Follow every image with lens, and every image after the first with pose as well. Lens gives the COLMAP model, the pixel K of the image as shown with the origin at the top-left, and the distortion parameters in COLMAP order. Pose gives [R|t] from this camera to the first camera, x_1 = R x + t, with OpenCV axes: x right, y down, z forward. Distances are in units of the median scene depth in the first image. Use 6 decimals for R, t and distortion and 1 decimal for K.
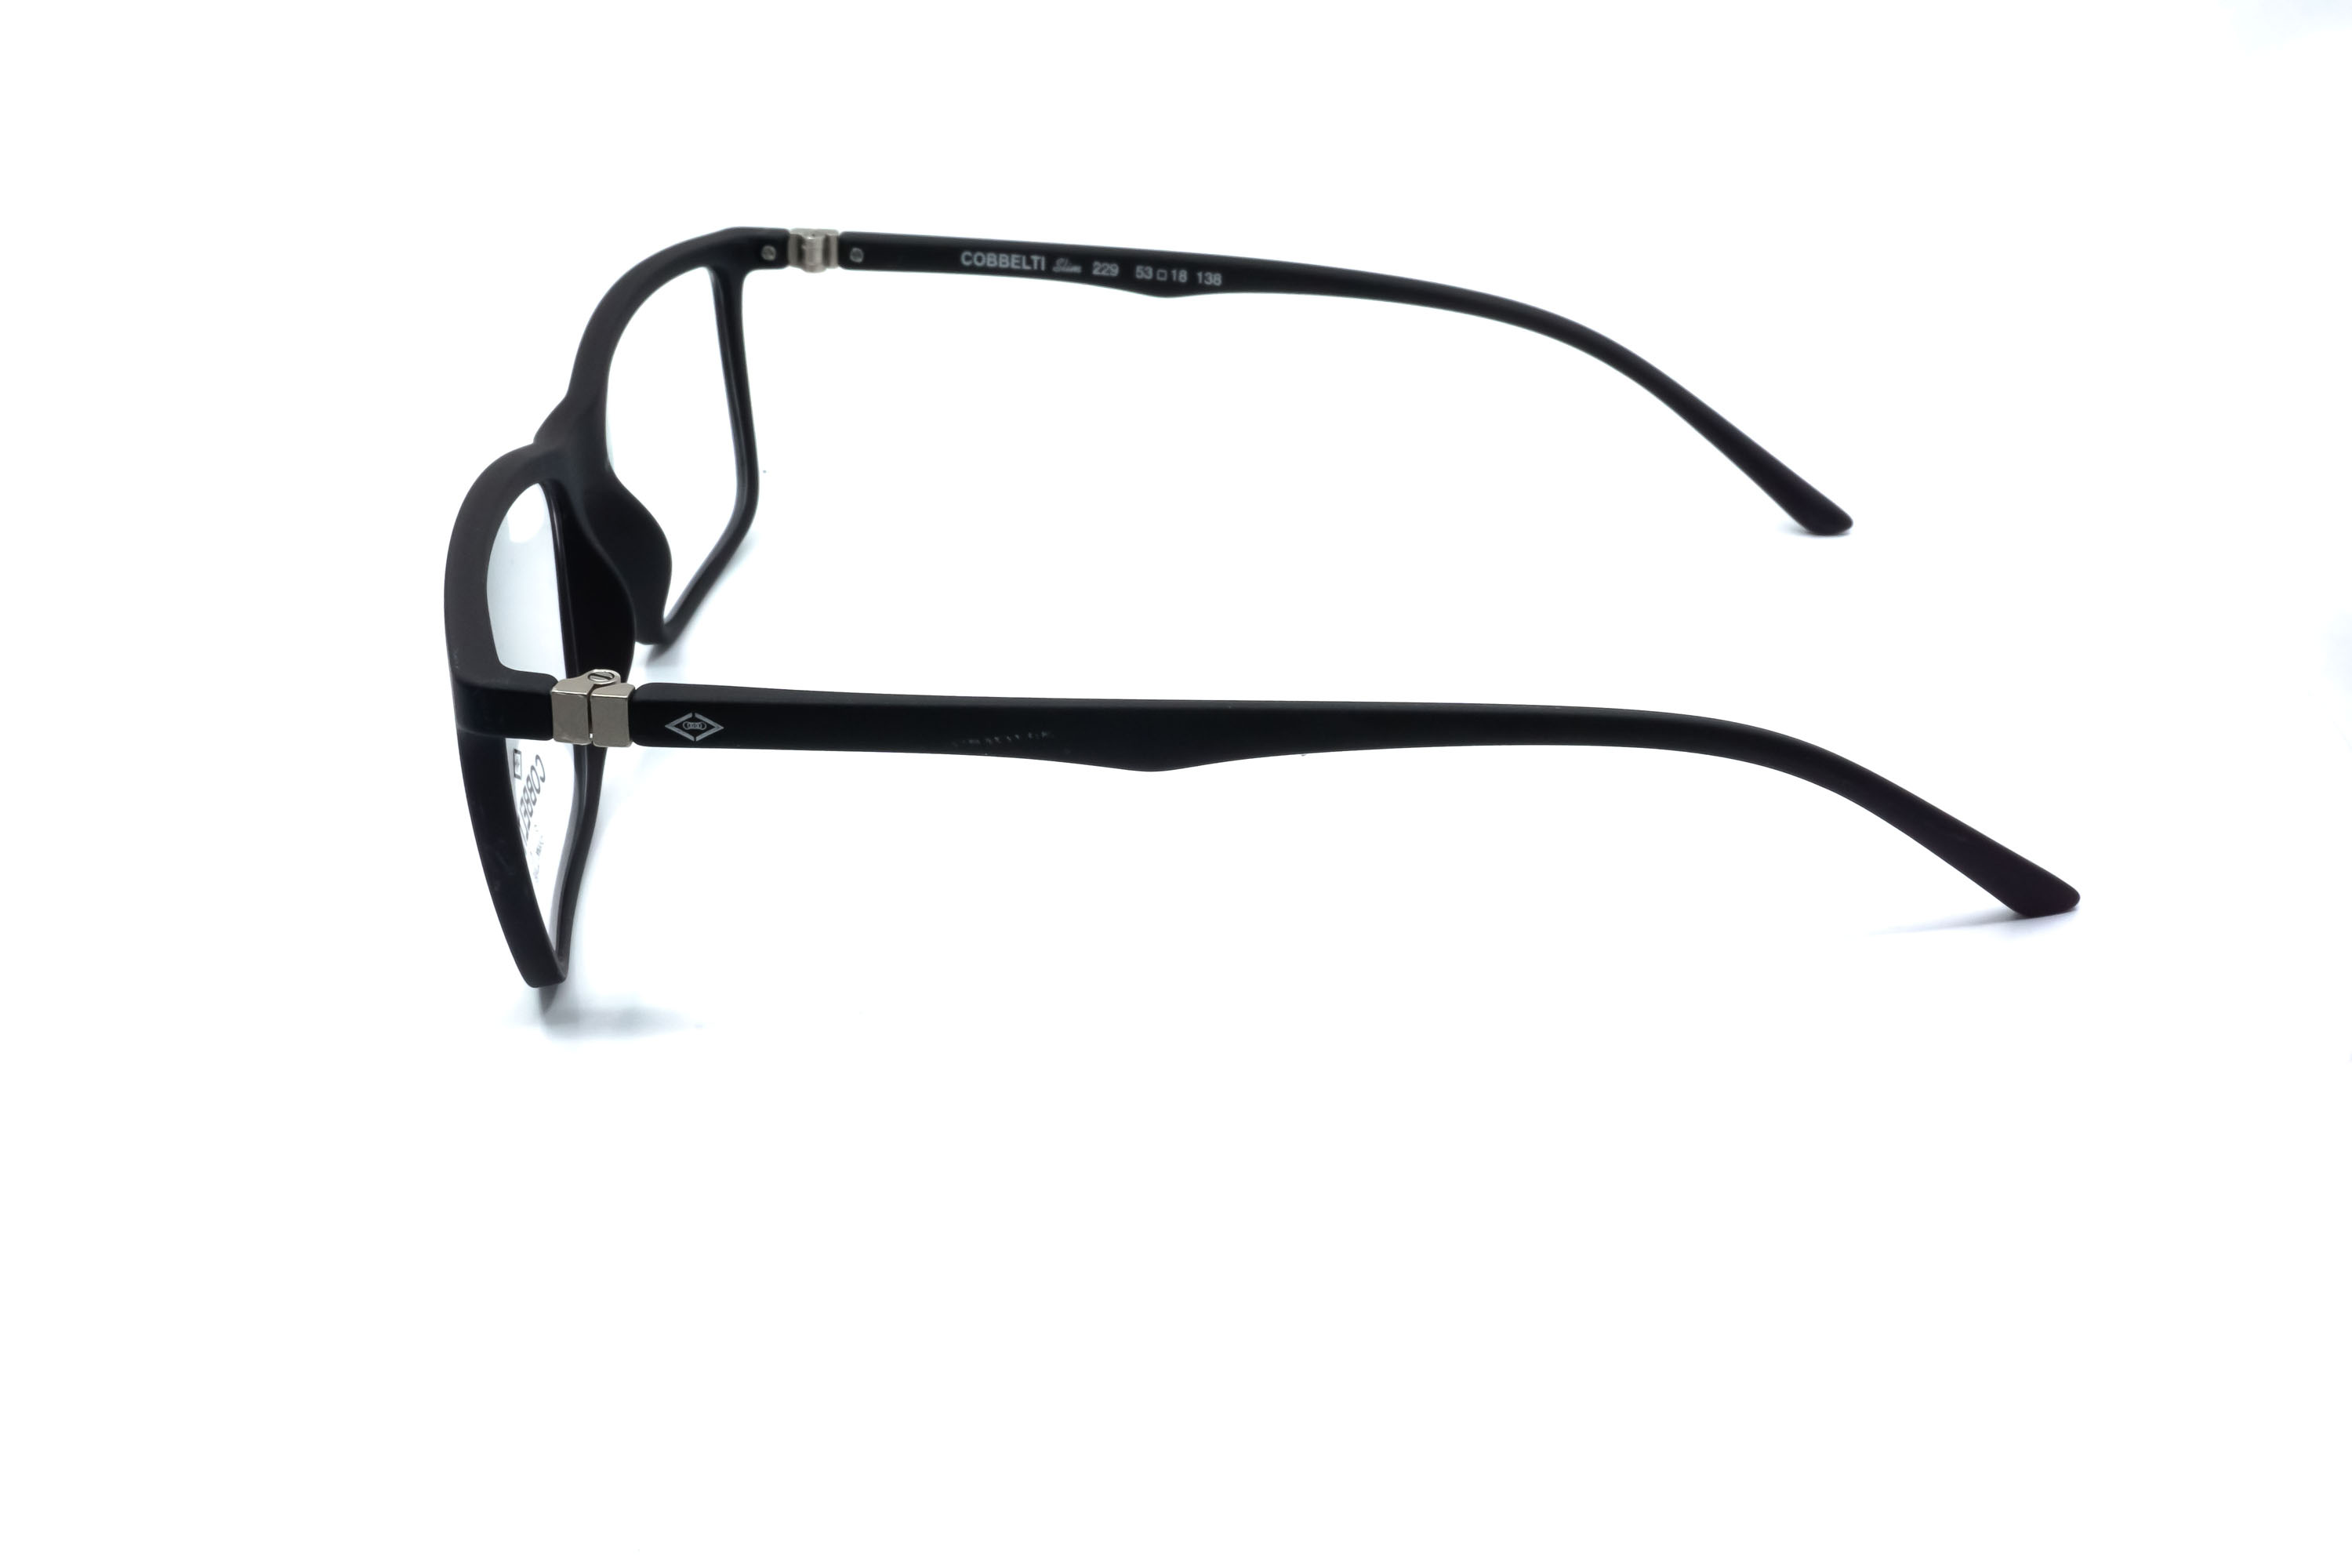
lens RADIAL K [[2586.0, 0, 1176.0], [0, 2586.0, 784.0], [0, 0, 1]] dist [0.010156, 0.009130]
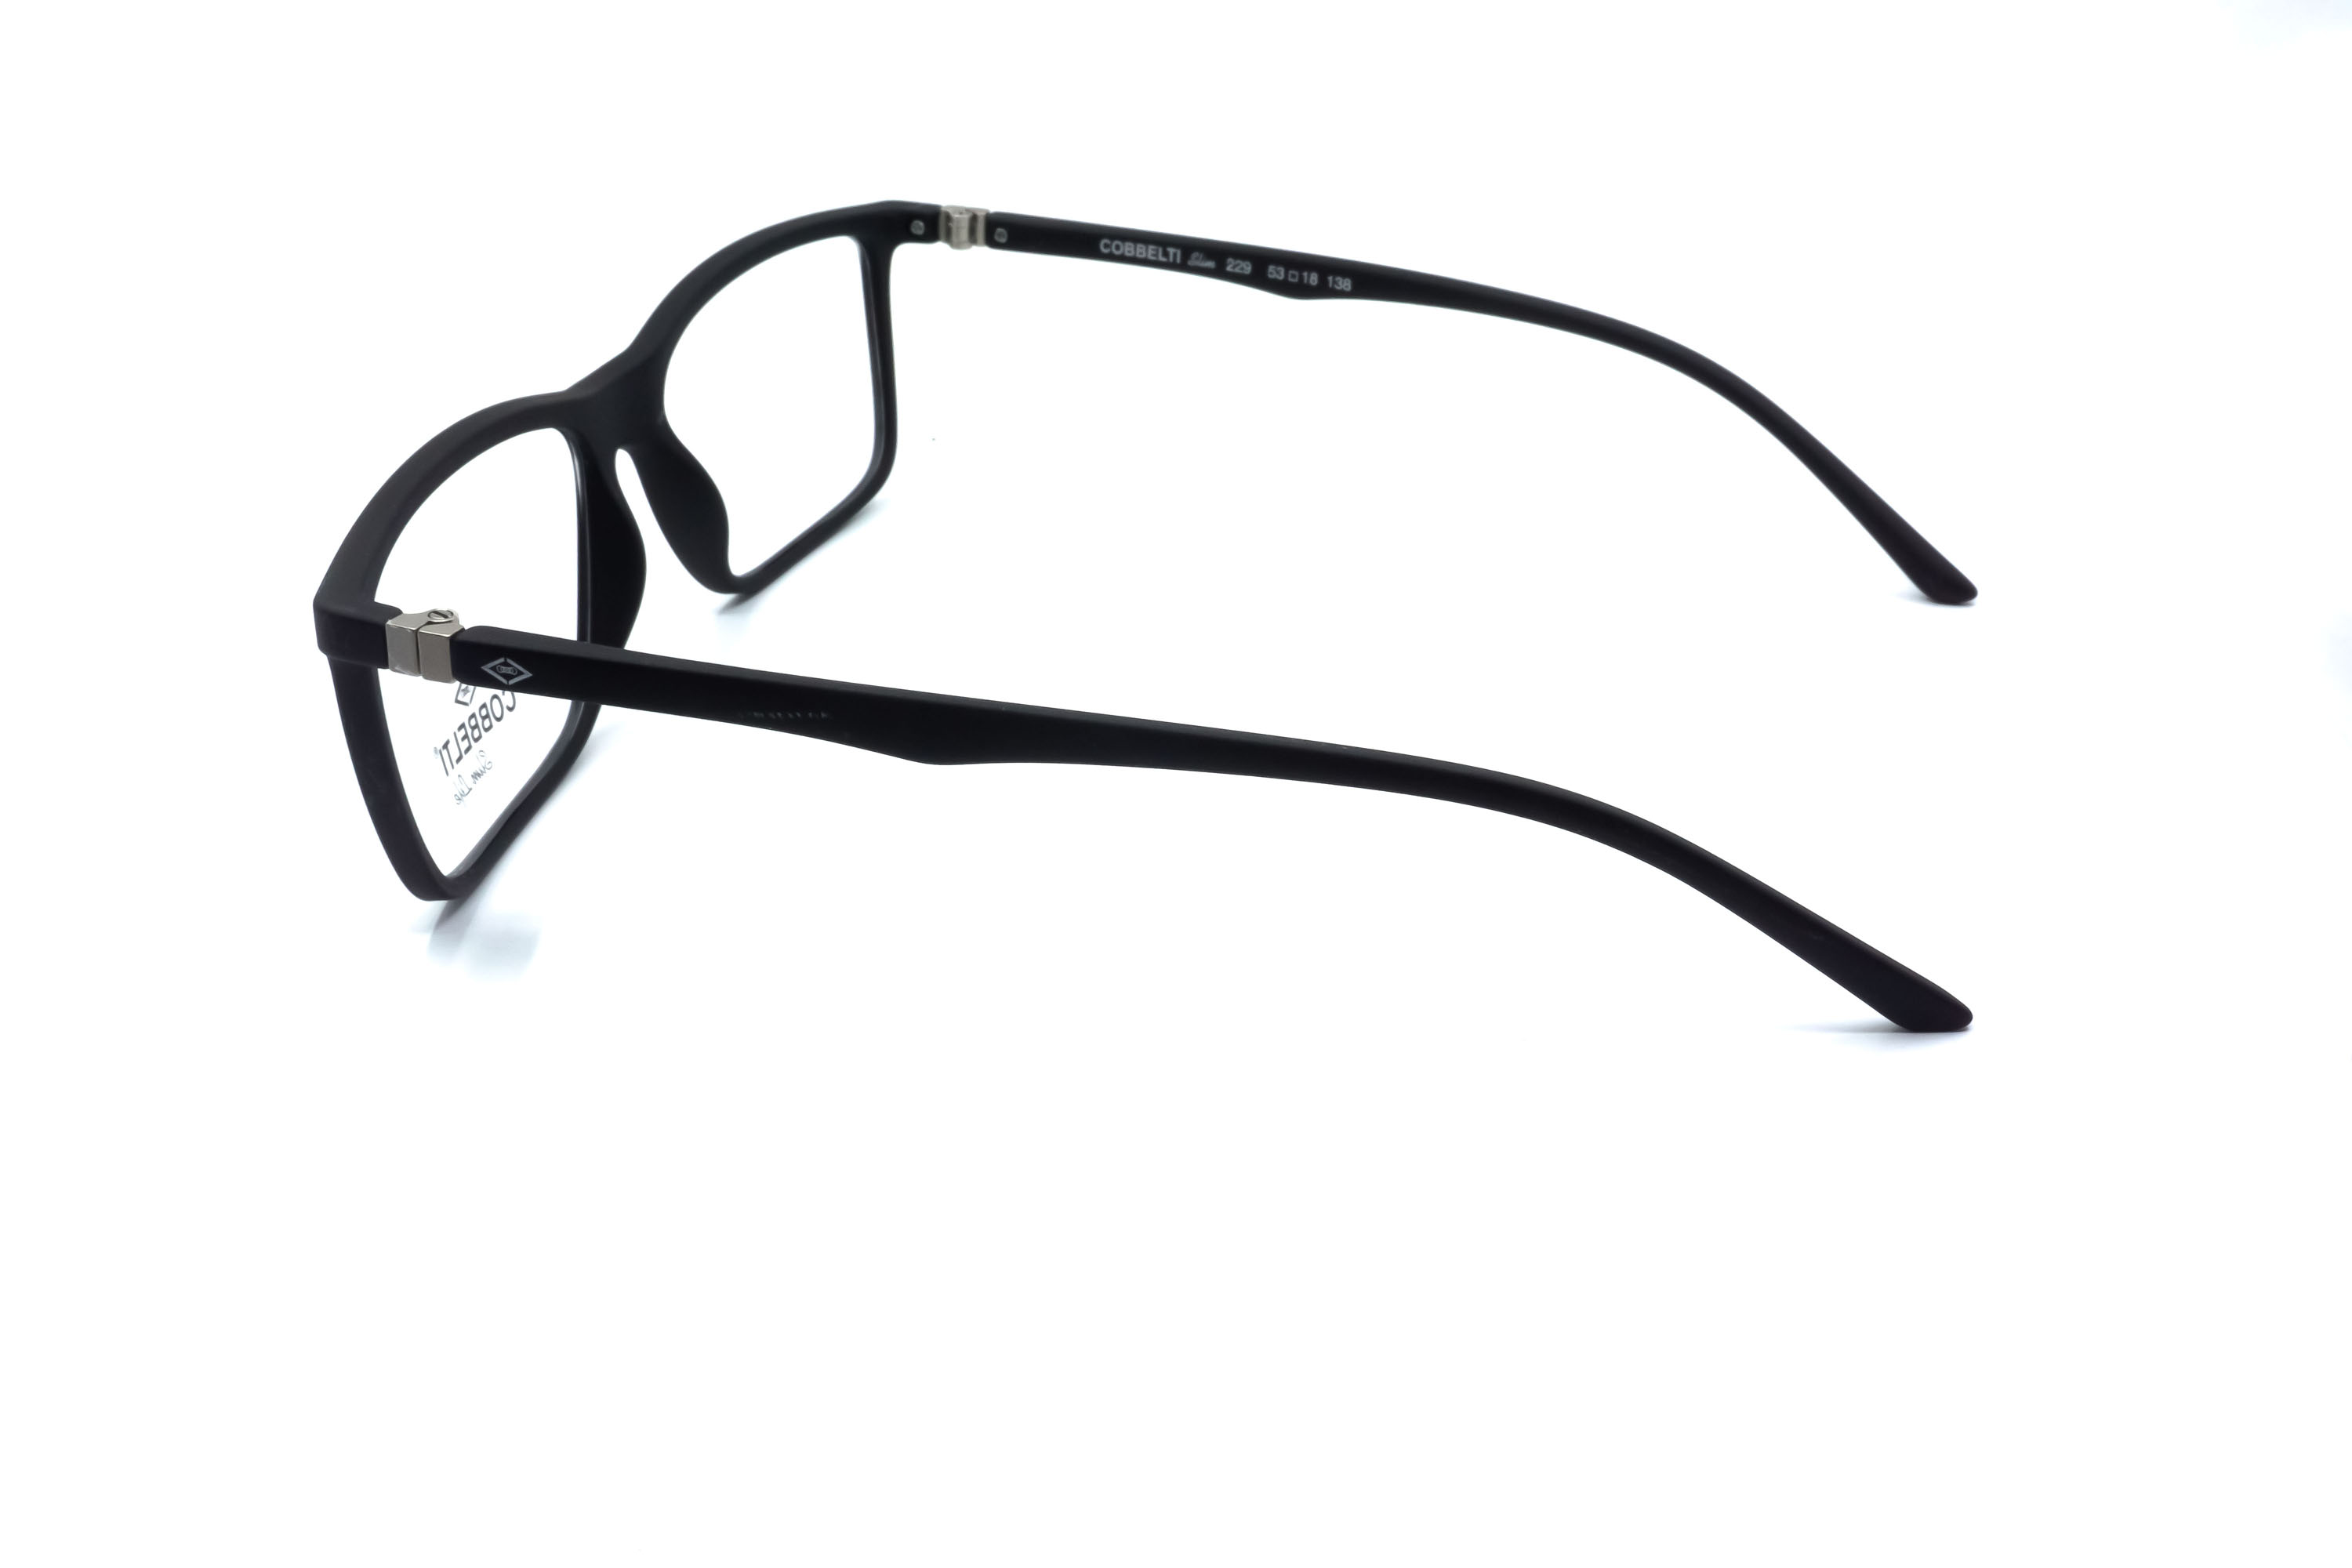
lens RADIAL K [[2586.0, 0, 1176.0], [0, 2586.0, 784.0], [0, 0, 1]] dist [0.010156, 0.009130]
pose [[0.966133, 0.117508, -0.229735, 0.202559], [-0.115864, 0.993050, 0.020685, -0.018654], [0.230569, 0.006634, 0.973033, 0.025150]]
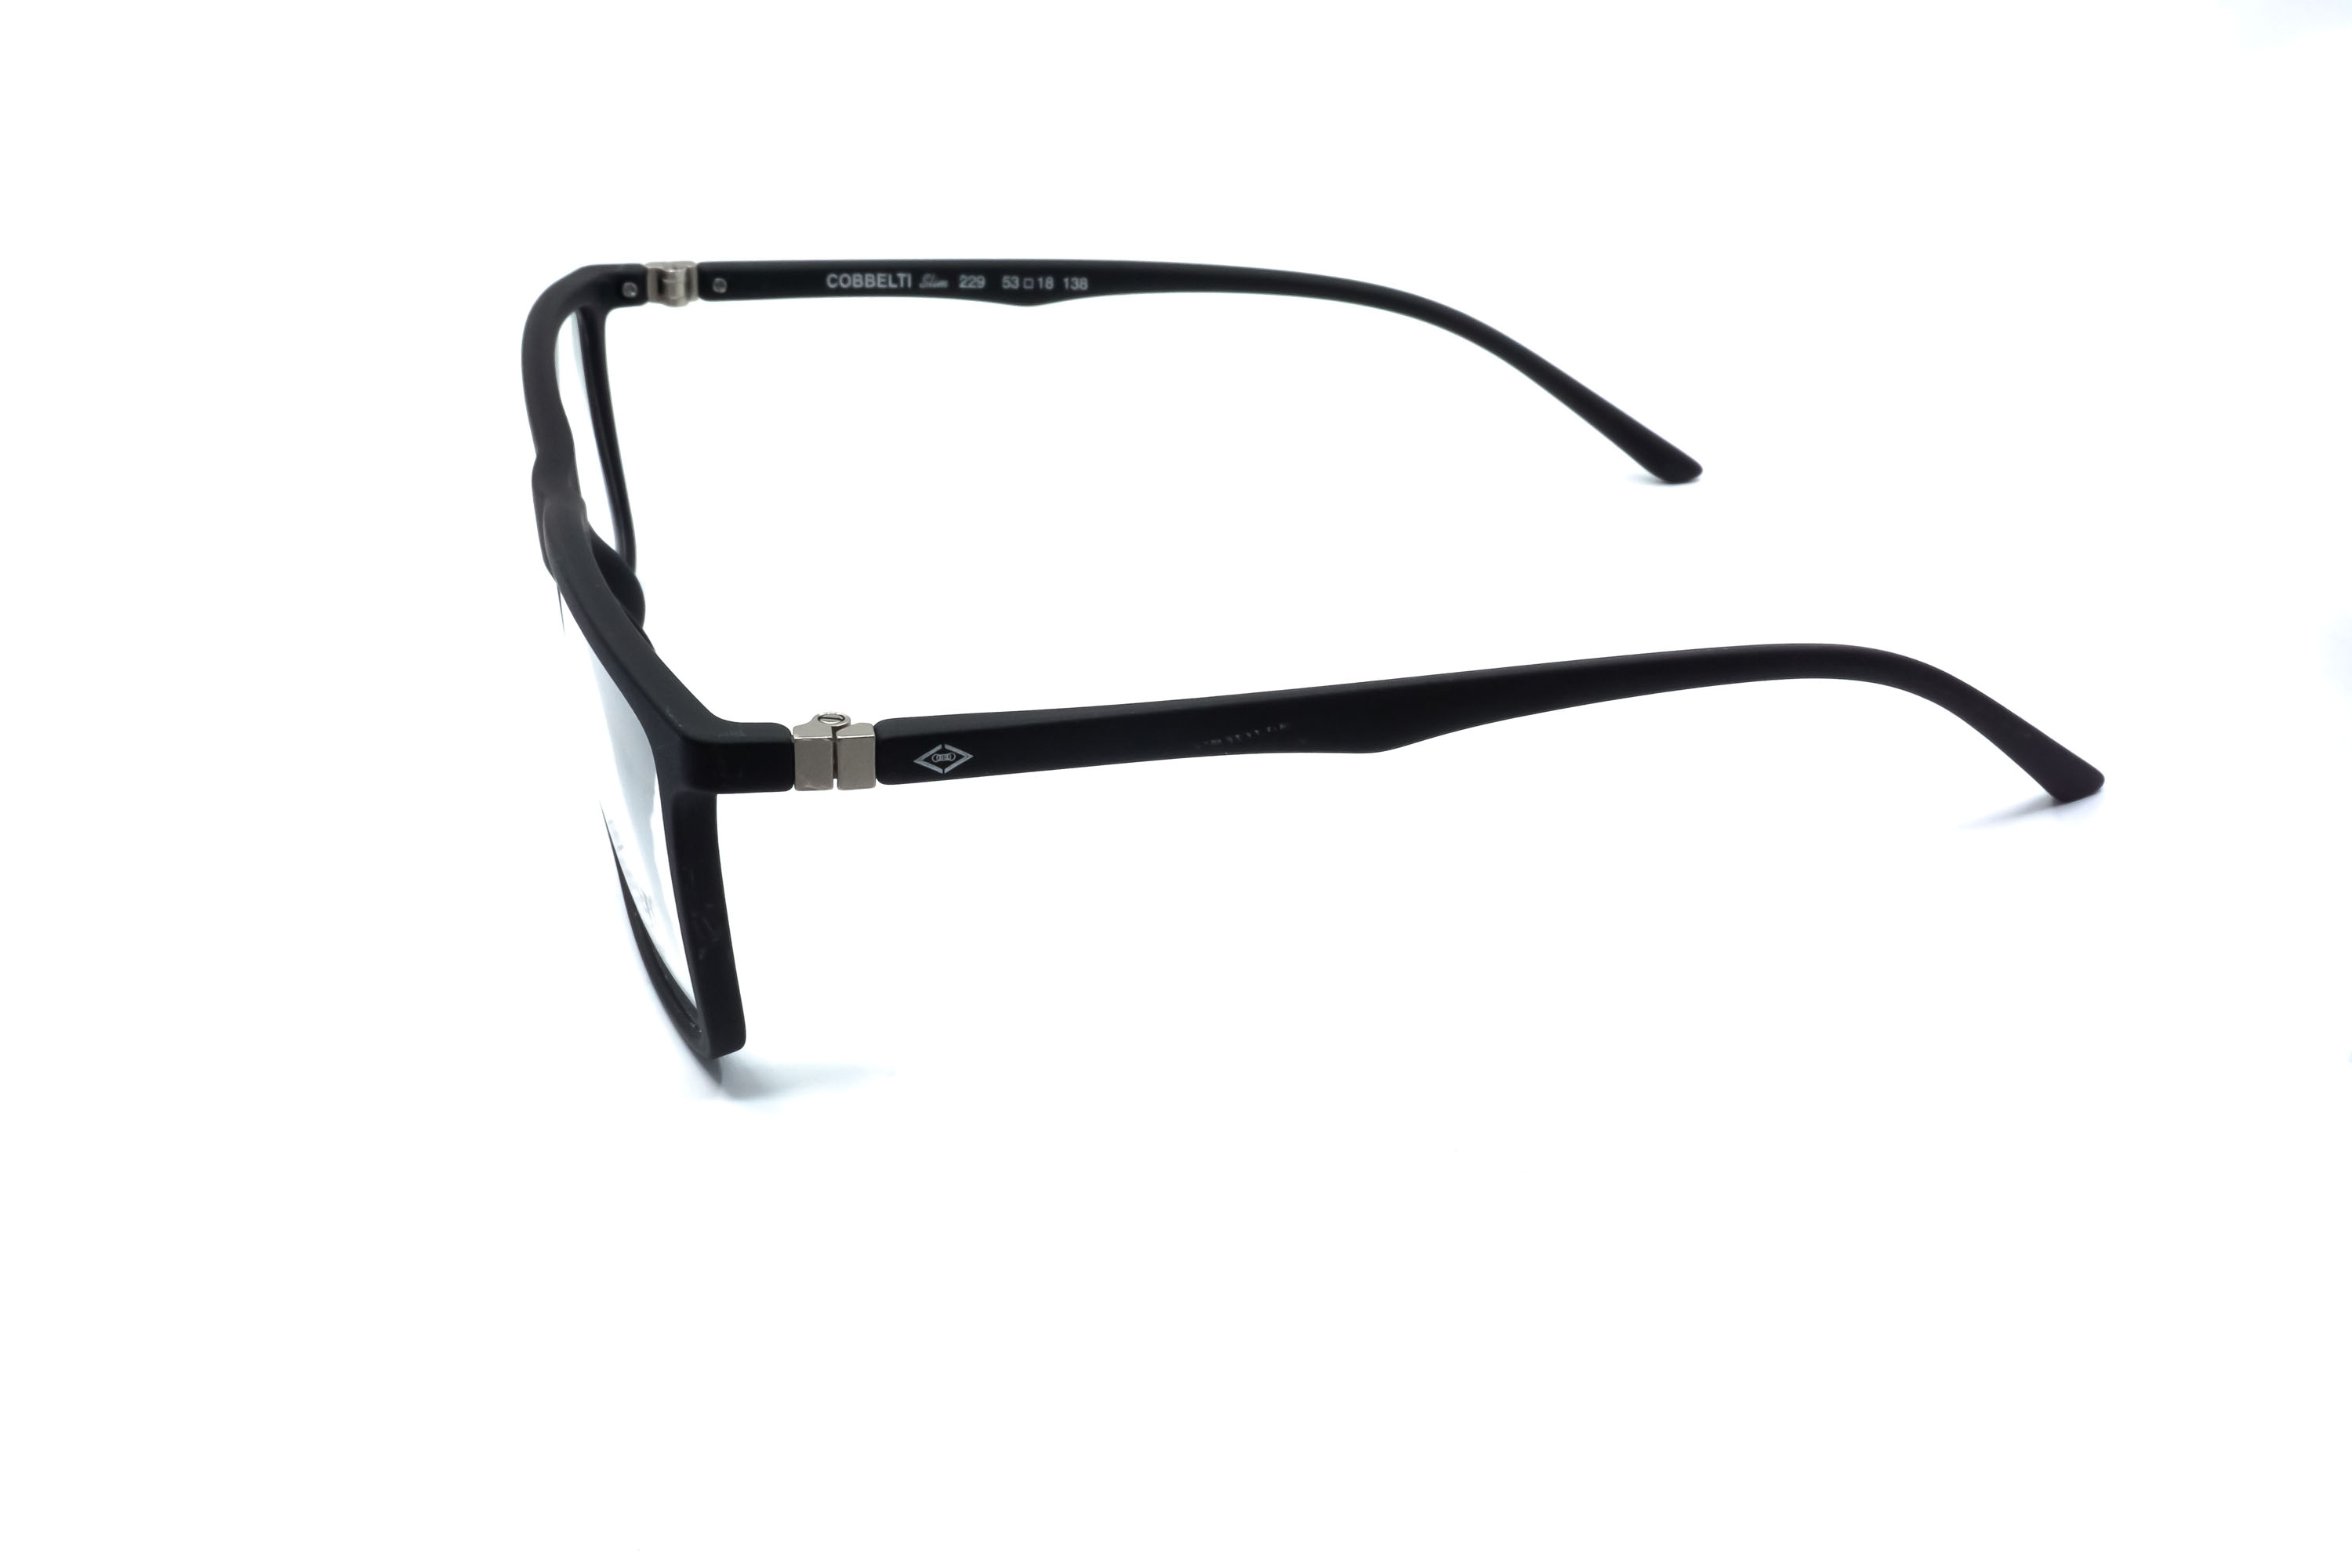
lens RADIAL K [[2586.0, 0, 1176.0], [0, 2586.0, 784.0], [0, 0, 1]] dist [0.010156, 0.009130]
pose [[0.965126, -0.116650, 0.234360, -0.206918], [0.118446, 0.992940, 0.006449, -0.005362], [-0.233458, 0.021535, 0.972128, 0.023679]]
